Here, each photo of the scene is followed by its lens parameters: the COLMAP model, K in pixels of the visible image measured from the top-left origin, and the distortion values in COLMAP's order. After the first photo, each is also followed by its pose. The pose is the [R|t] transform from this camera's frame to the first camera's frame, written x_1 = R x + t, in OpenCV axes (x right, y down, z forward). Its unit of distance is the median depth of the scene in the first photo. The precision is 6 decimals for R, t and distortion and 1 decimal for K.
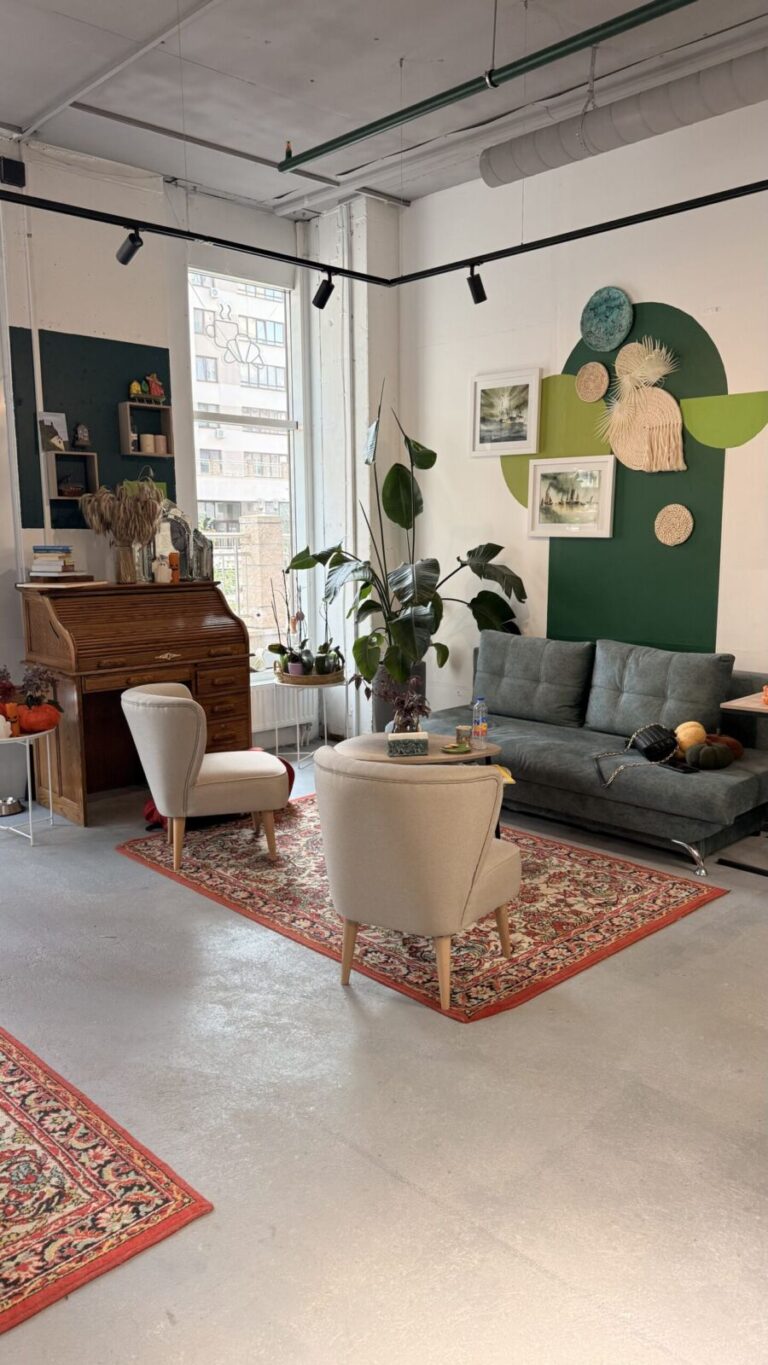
lens RADIAL K [[979.3, 0, 384.0], [0, 979.3, 682.5], [0, 0, 1]] dist [-0.000131, -0.001424]
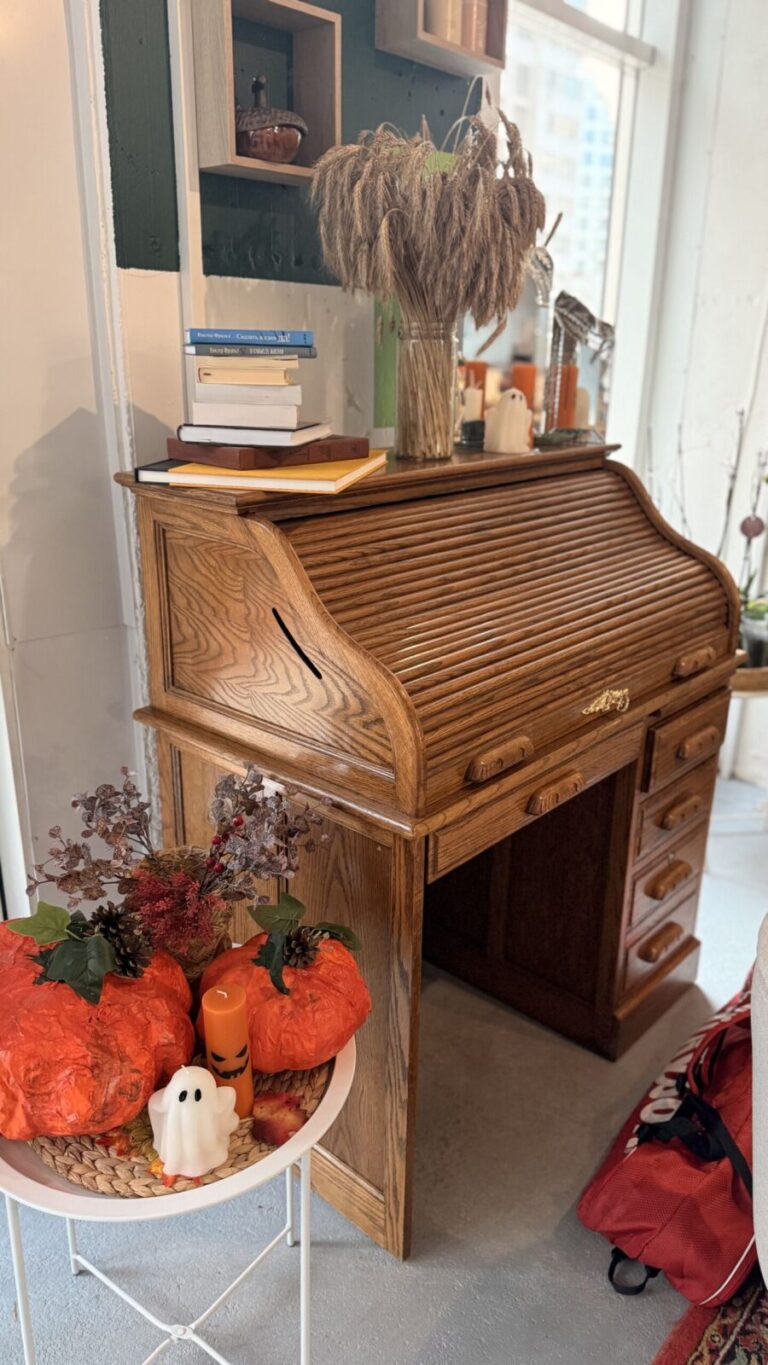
lens RADIAL K [[1006.0, 0, 384.0], [0, 1006.0, 682.5], [0, 0, 1]] dist [-0.000570, 0.000078]
pose [[0.995392, -0.017515, 0.094277, -0.332993], [0.000762, 0.984592, 0.174868, -0.091174], [-0.095887, -0.173990, 0.980068, 0.701053]]
